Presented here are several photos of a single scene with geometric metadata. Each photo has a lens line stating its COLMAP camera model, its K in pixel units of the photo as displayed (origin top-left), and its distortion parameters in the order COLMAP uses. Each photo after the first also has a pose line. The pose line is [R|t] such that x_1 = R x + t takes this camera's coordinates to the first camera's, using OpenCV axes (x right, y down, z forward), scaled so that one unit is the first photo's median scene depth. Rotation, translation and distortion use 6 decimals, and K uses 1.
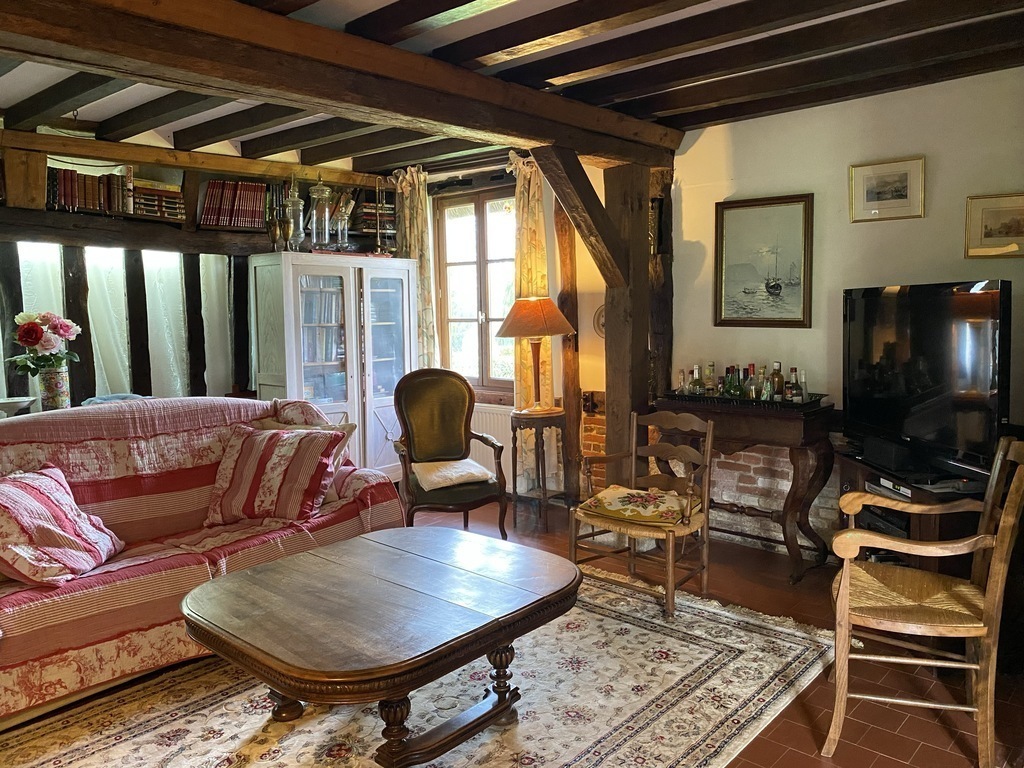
lens RADIAL K [[775.0, 0, 517.6], [0, 775.0, 369.1], [0, 0, 1]] dist [0.041187, -0.053342]
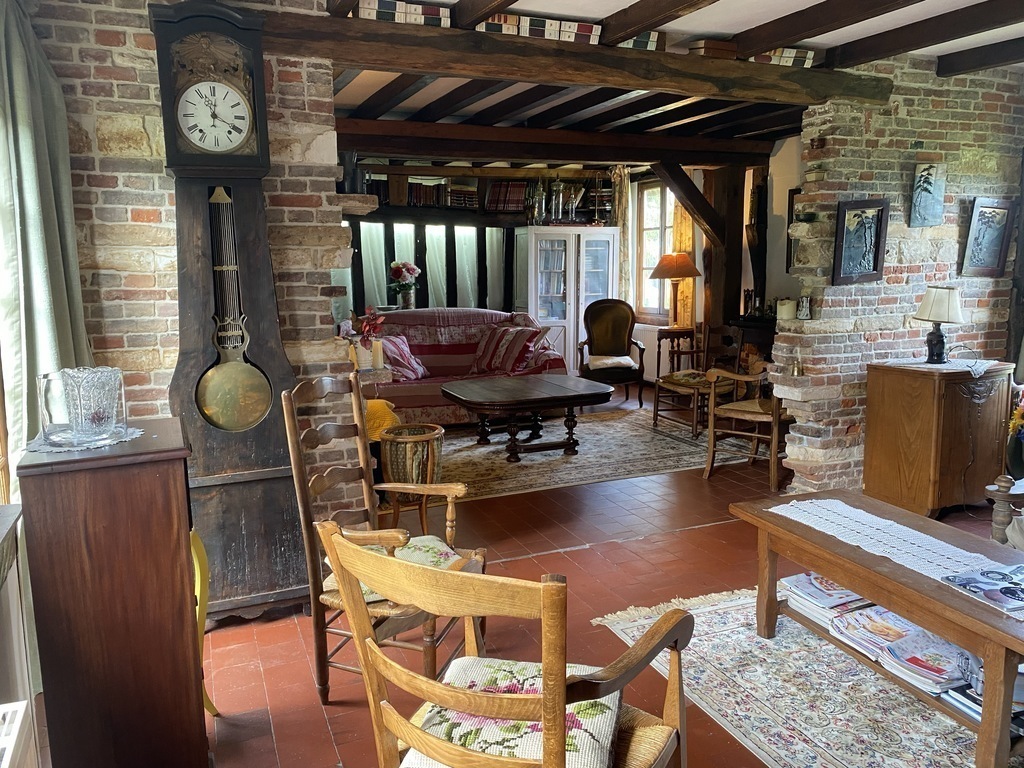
lens RADIAL K [[775.0, 0, 513.4], [0, 775.0, 385.5], [0, 0, 1]] dist [0.041187, -0.053342]
pose [[0.905102, 0.073378, -0.418816, 0.461035], [-0.038983, 0.995169, 0.090110, 0.048217], [0.423404, -0.065233, 0.903589, -0.633092]]
